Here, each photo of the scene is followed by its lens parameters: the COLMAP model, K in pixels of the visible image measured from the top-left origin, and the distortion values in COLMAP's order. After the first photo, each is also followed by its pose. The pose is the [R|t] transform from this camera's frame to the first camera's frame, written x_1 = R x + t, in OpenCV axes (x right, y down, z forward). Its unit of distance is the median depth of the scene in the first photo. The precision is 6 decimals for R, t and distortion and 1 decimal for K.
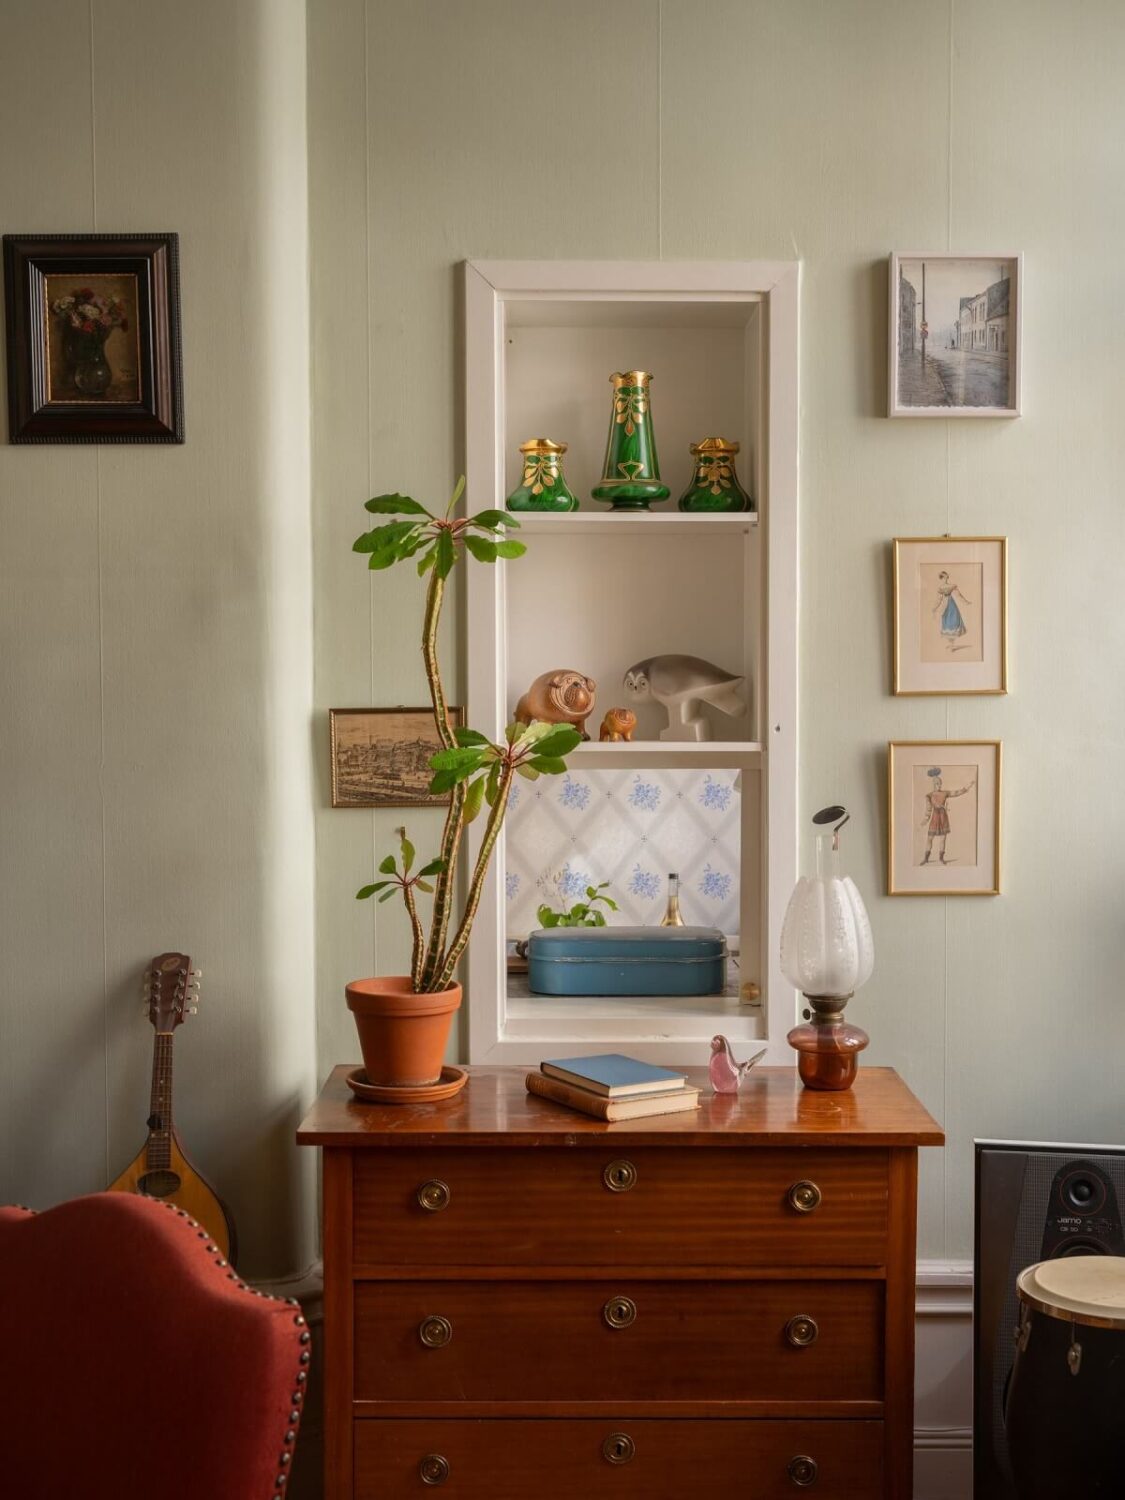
lens RADIAL K [[1811.7, 0, 567.1], [0, 1811.7, 780.3], [0, 0, 1]] dist [0.002011, 0.000000]
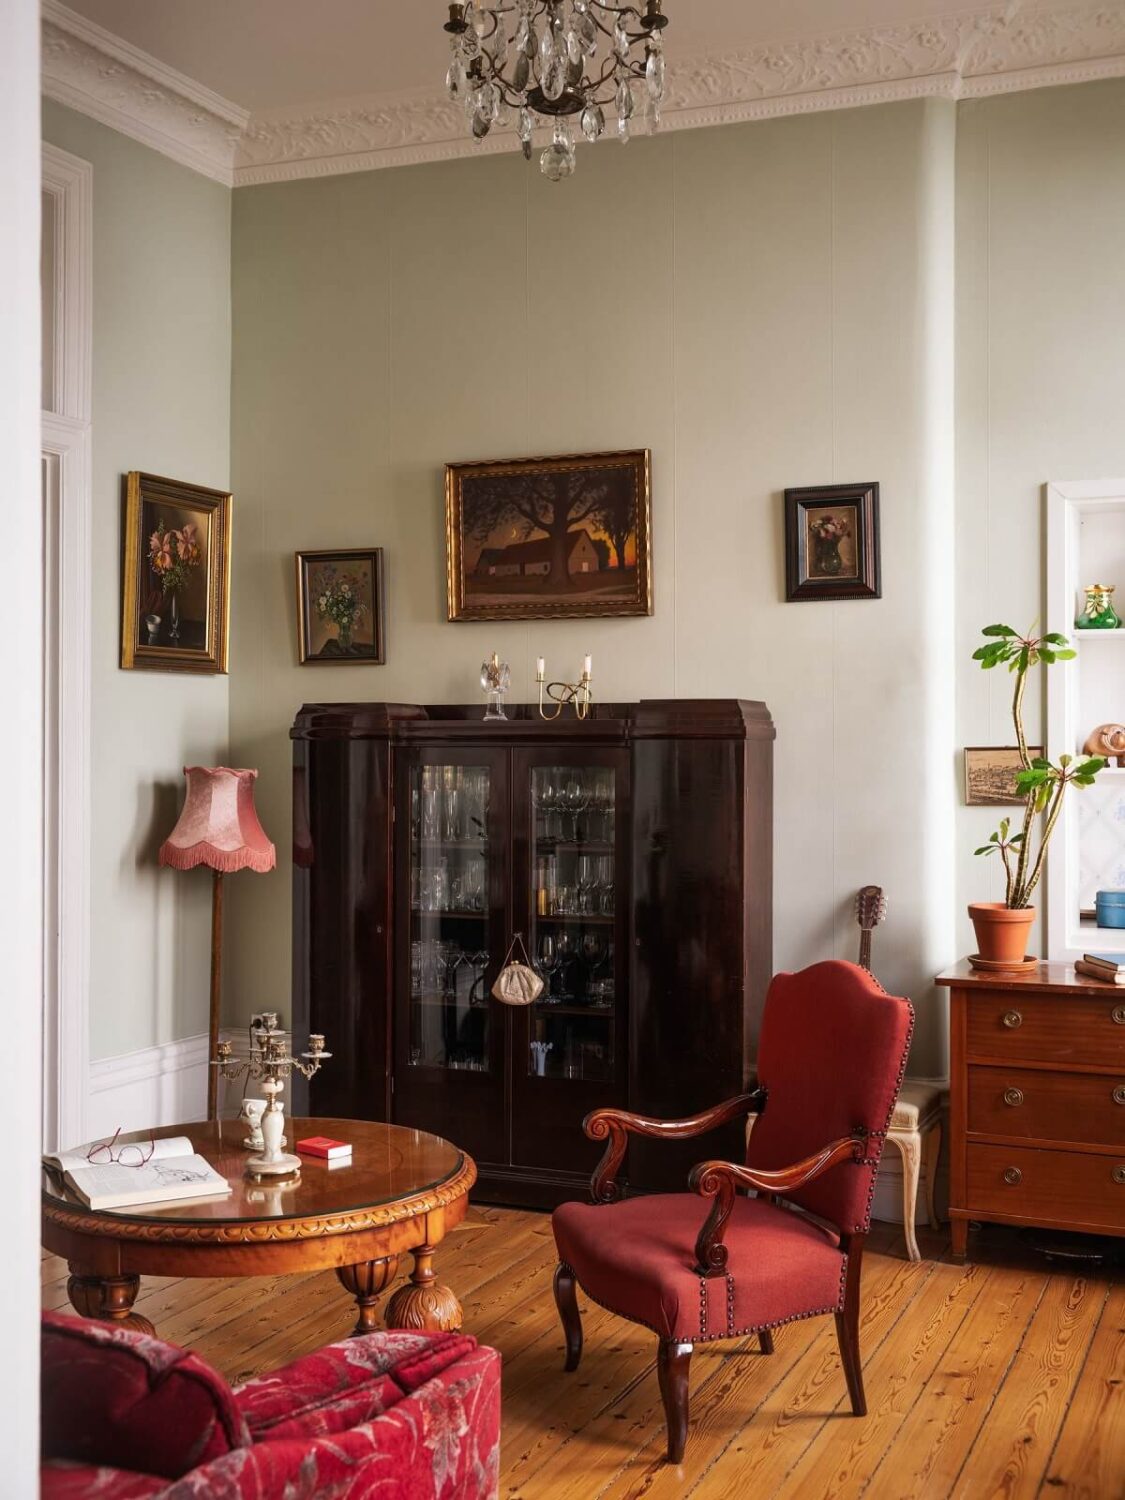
lens RADIAL K [[1811.7, 0, 553.8], [0, 1811.7, 754.8], [0, 0, 1]] dist [0.002011, 0.000000]
pose [[0.916911, 0.000257, -0.399093, 0.208427], [-0.016805, 0.999138, -0.037965, 0.041130], [0.398739, 0.041518, 0.916124, -0.768109]]
